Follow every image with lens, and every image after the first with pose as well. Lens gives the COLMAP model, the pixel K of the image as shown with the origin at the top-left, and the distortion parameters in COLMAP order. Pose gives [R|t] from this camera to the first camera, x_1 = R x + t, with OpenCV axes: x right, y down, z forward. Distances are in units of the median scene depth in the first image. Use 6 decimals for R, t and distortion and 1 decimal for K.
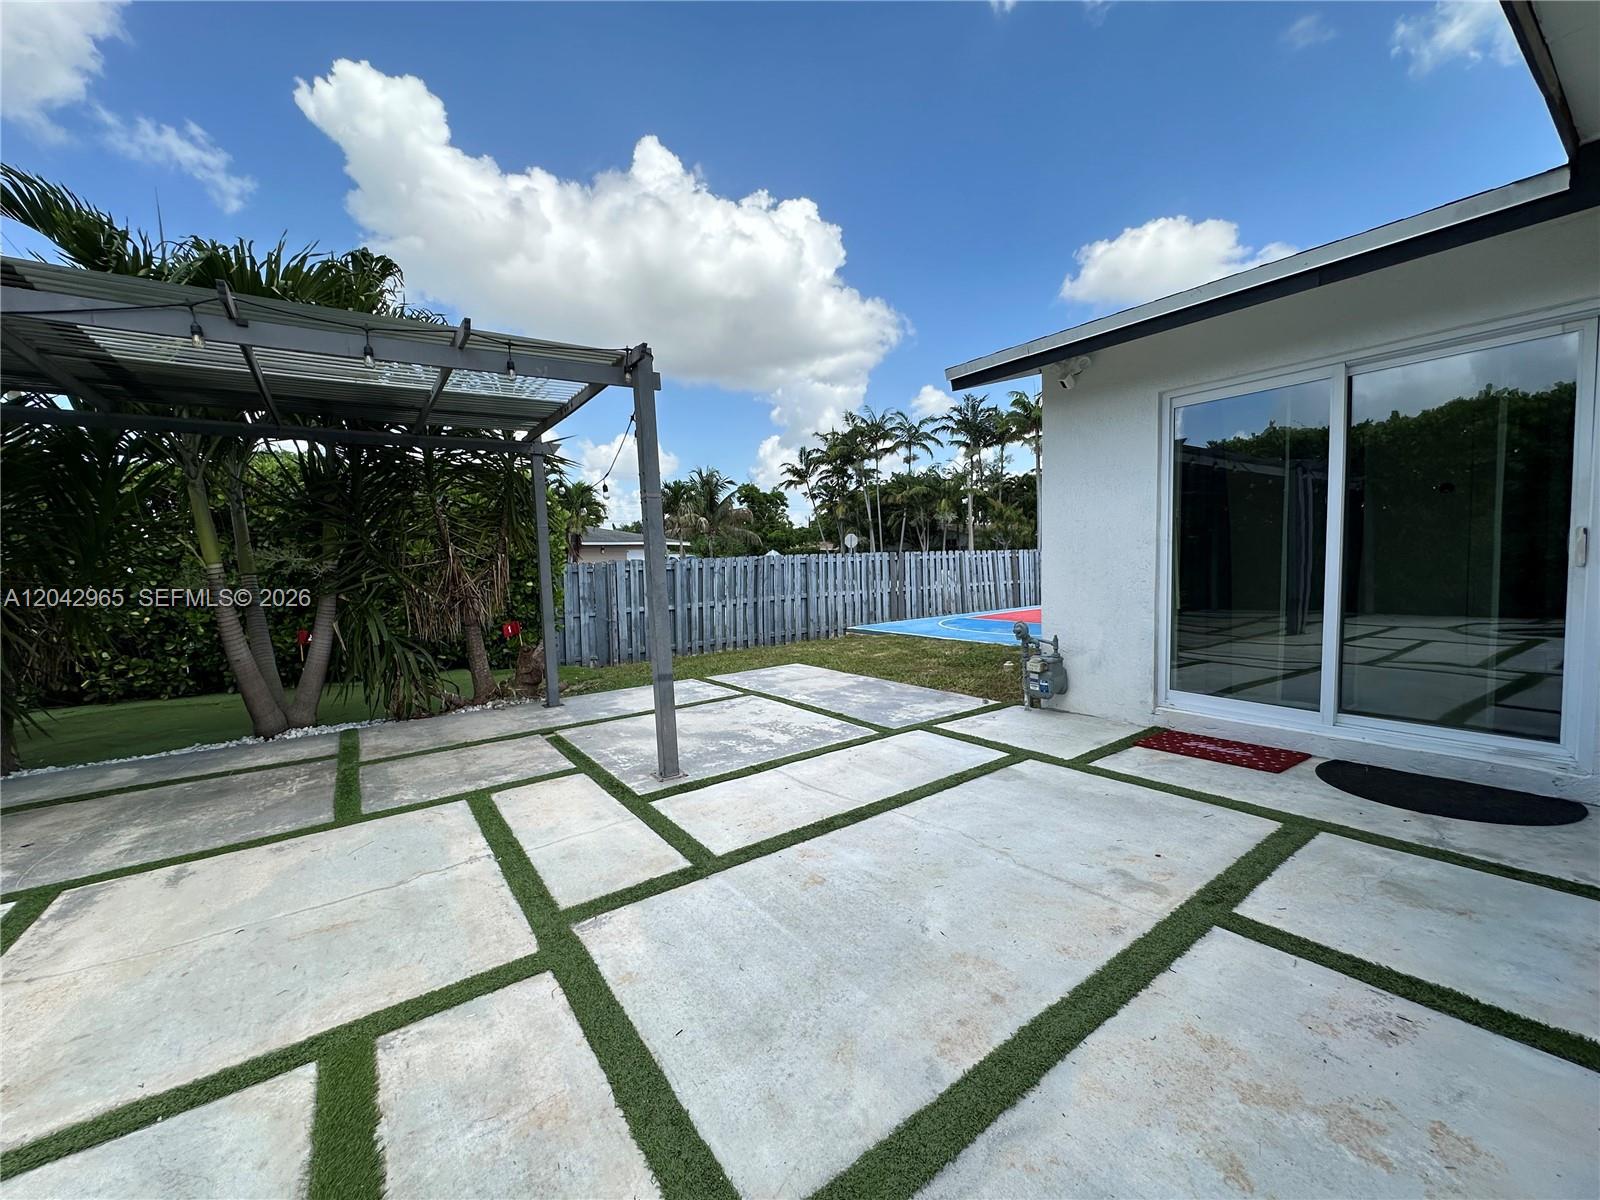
lens RADIAL K [[640.3, 0, 802.3], [0, 640.3, 601.3], [0, 0, 1]] dist [-0.005037, 0.000738]
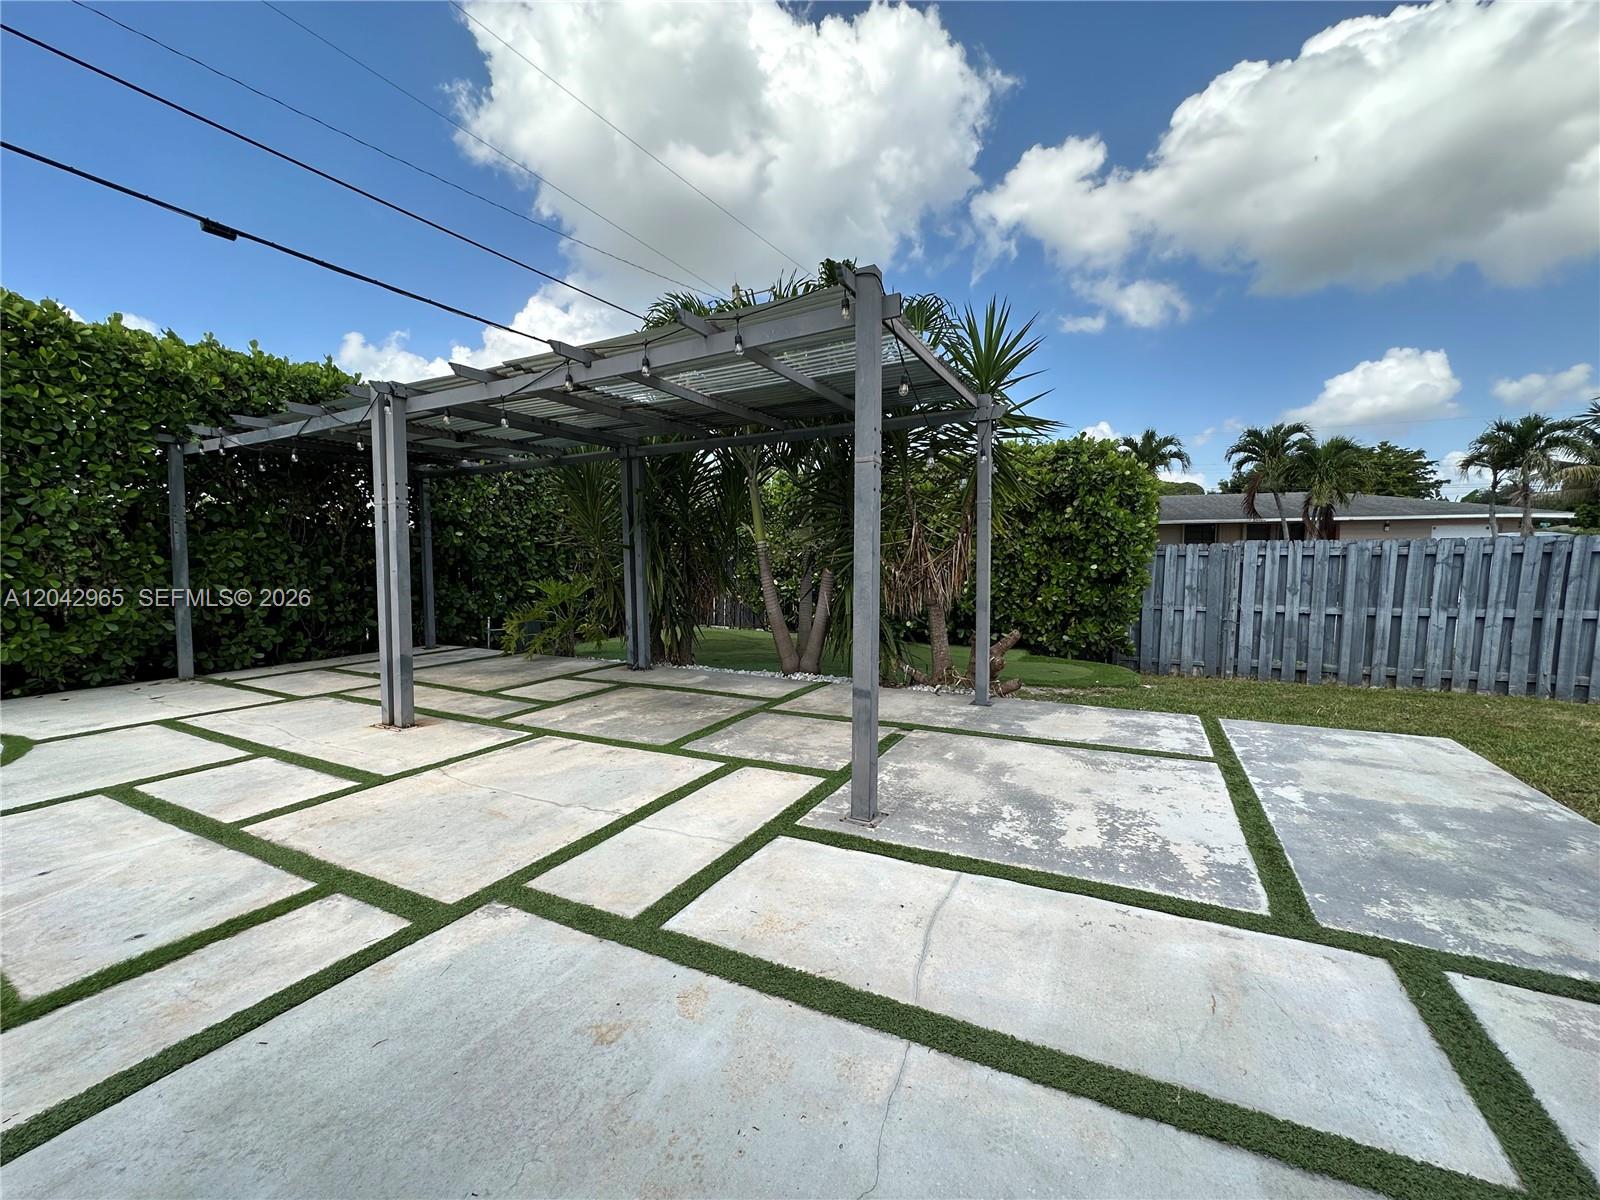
lens RADIAL K [[640.3, 0, 801.3], [0, 640.3, 603.9], [0, 0, 1]] dist [-0.005037, 0.000738]
pose [[0.455151, 0.096419, -0.885178, 0.419536], [-0.062577, 0.995126, 0.076218, -0.043161], [0.888212, 0.020701, 0.458966, 0.558745]]
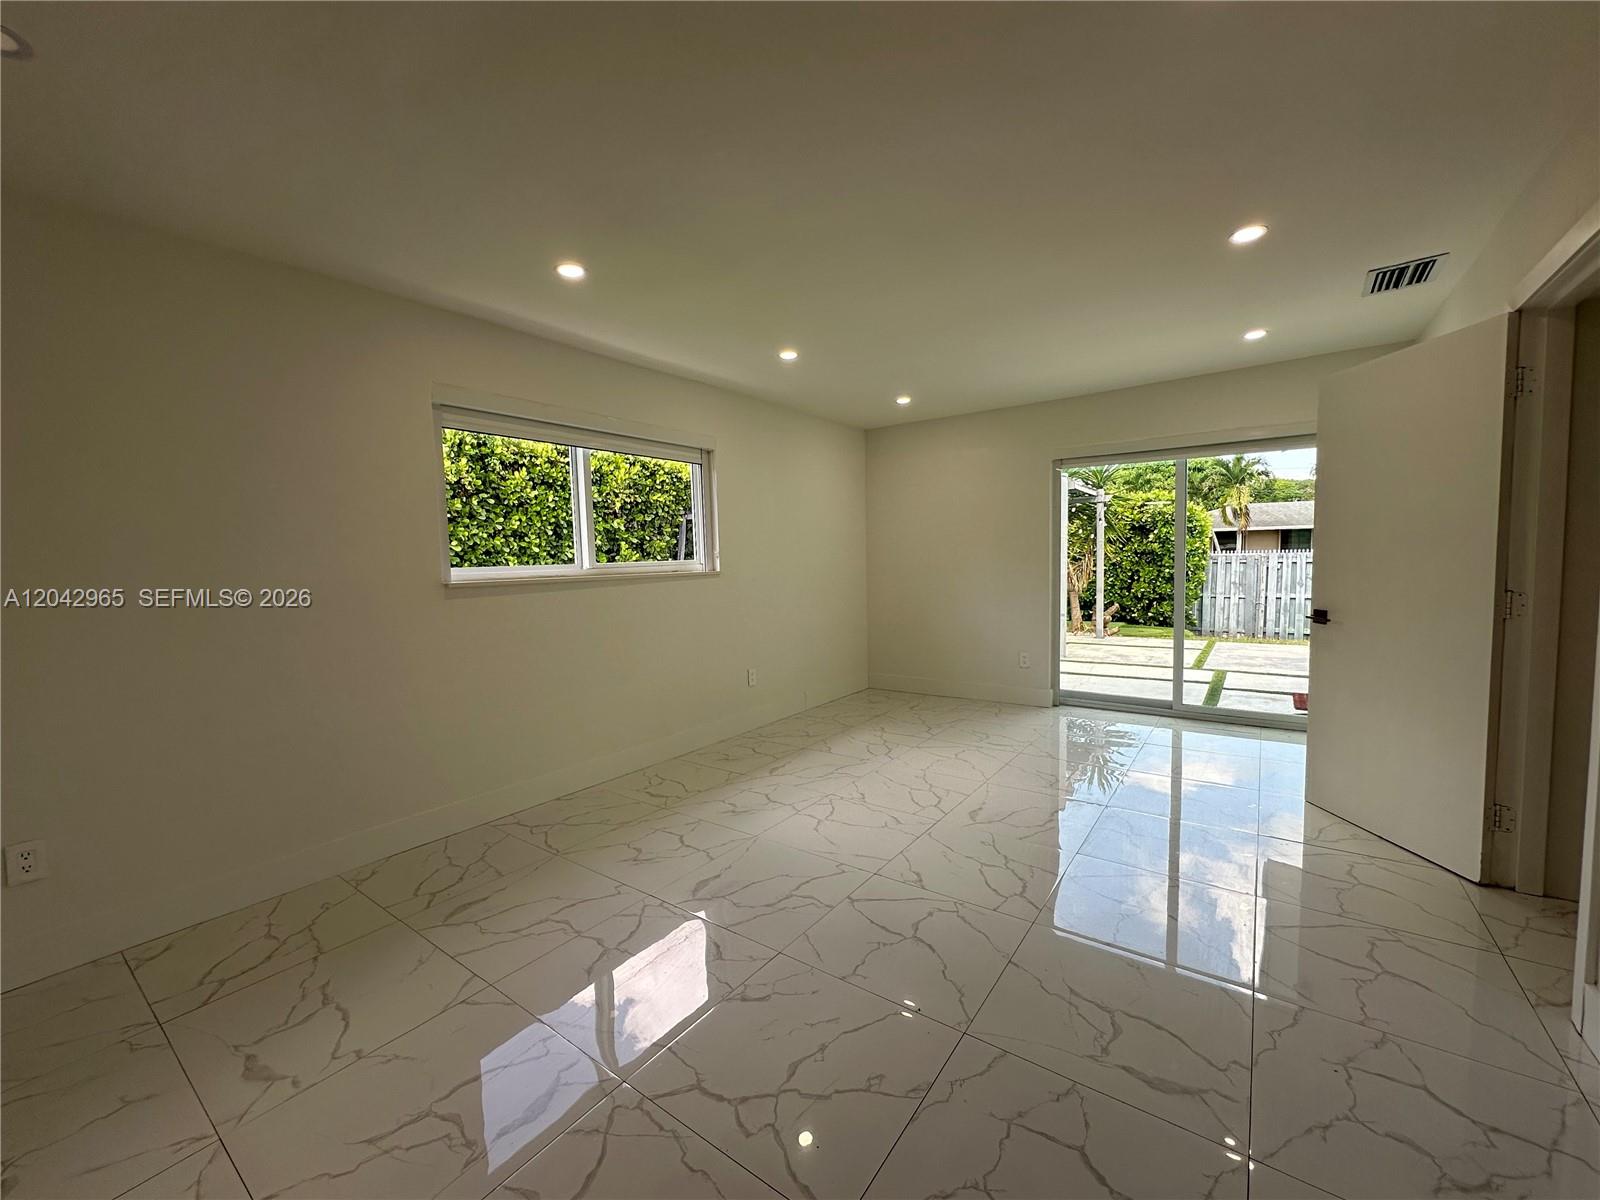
lens RADIAL K [[640.3, 0, 803.5], [0, 640.3, 603.5], [0, 0, 1]] dist [-0.005037, 0.000738]
pose [[0.330924, 0.087461, -0.939596, 1.608644], [-0.049724, 0.995929, 0.075192, -0.048587], [0.942346, 0.021837, 0.333926, -0.641843]]
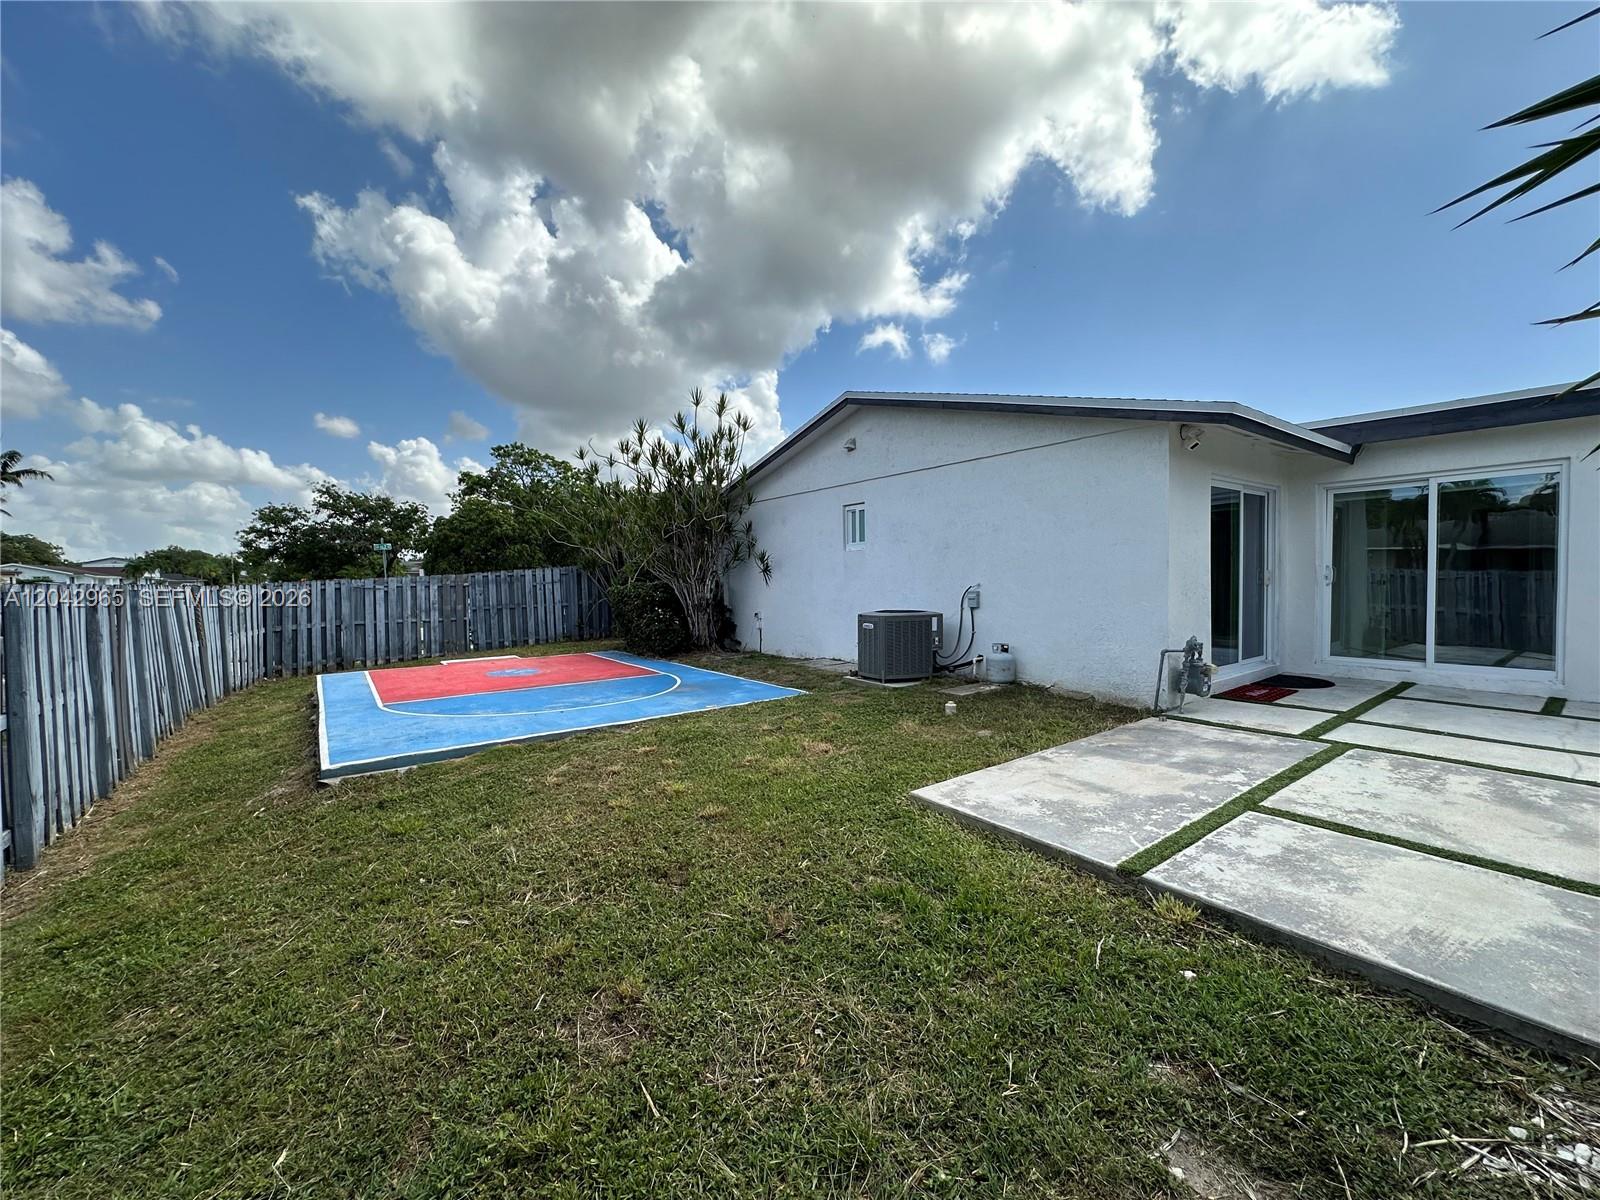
lens RADIAL K [[640.3, 0, 802.8], [0, 640.3, 599.6], [0, 0, 1]] dist [-0.005037, 0.000738]
pose [[-0.015401, -0.005321, 0.999867, -1.034101], [0.082088, 0.996603, 0.006568, -0.128002], [-0.996506, 0.082179, -0.014912, 2.202245]]
